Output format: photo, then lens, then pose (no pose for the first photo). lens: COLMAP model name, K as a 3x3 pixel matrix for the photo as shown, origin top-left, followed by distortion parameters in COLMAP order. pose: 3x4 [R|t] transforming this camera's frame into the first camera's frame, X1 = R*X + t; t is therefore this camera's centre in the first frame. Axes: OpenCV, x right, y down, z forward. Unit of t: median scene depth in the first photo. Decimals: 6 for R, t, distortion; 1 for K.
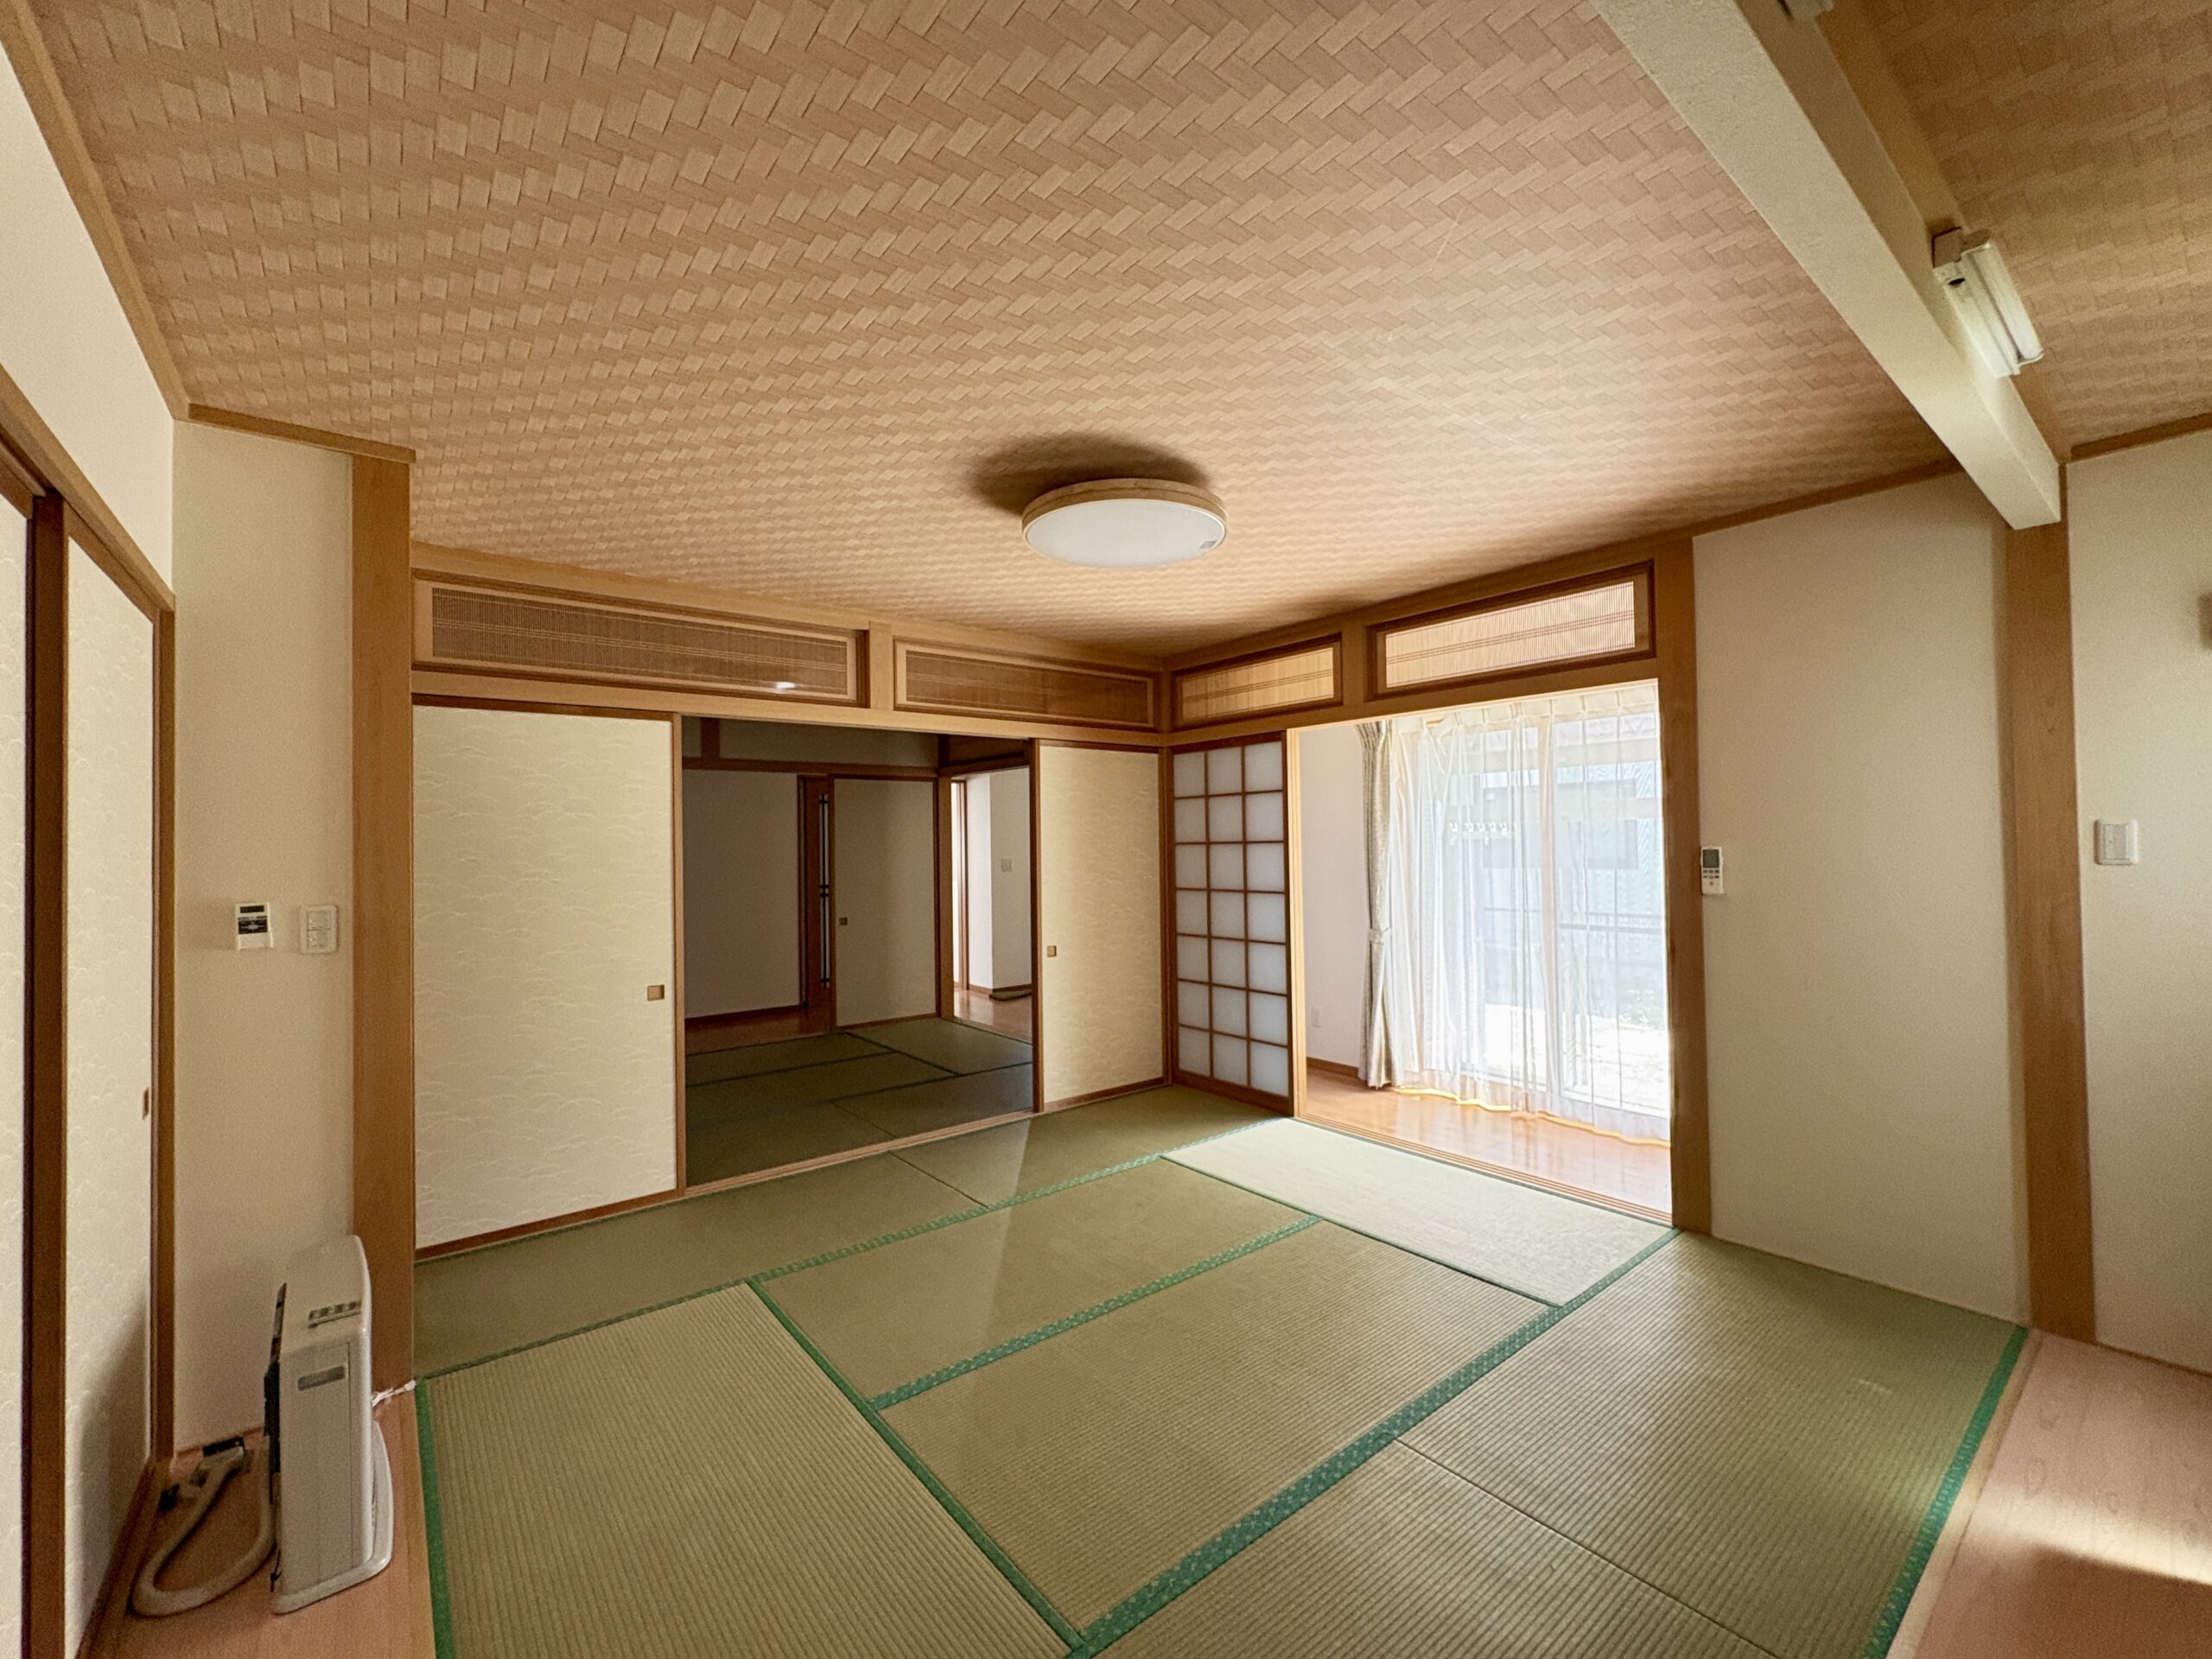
lens RADIAL K [[885.6, 0, 1127.0], [0, 885.6, 830.3], [0, 0, 1]] dist [0.007136, 0.000169]
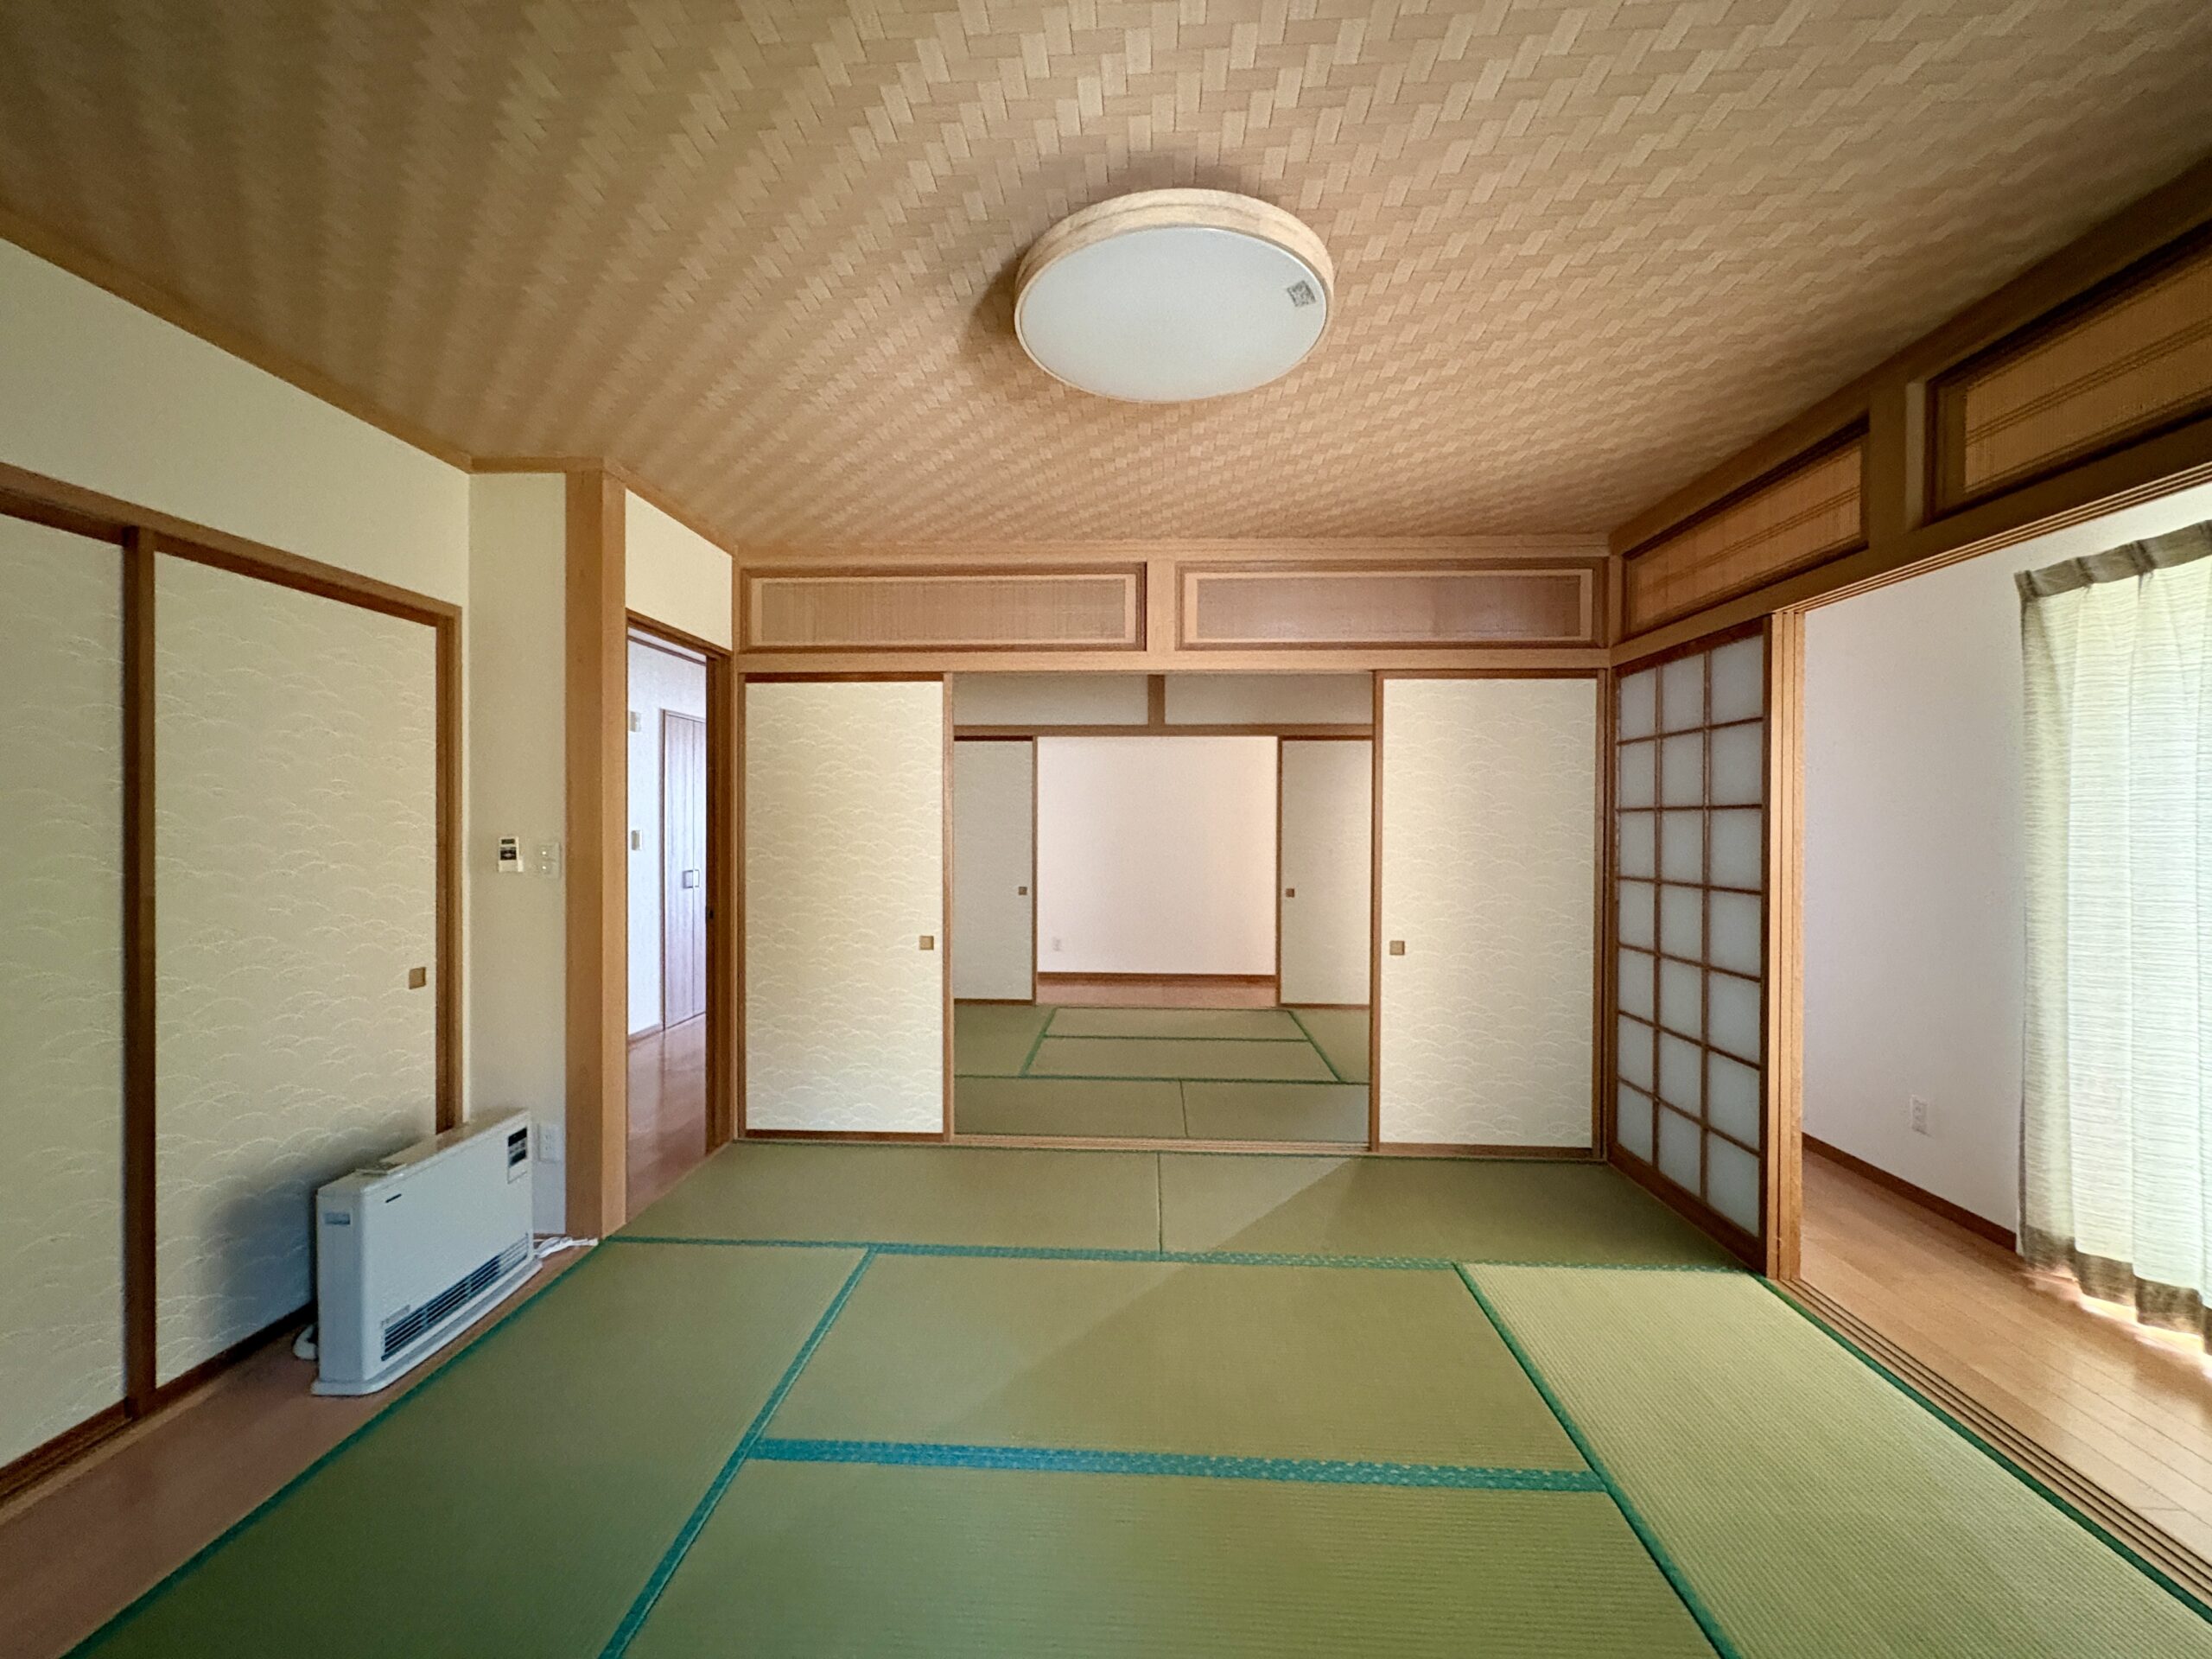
lens RADIAL K [[885.6, 0, 1101.7], [0, 885.6, 826.0], [0, 0, 1]] dist [0.007136, 0.000169]
pose [[0.751344, 0.022111, -0.659540, 0.235777], [-0.004709, 0.999593, 0.028146, 0.011559], [0.659894, -0.018042, 0.751142, 0.269674]]
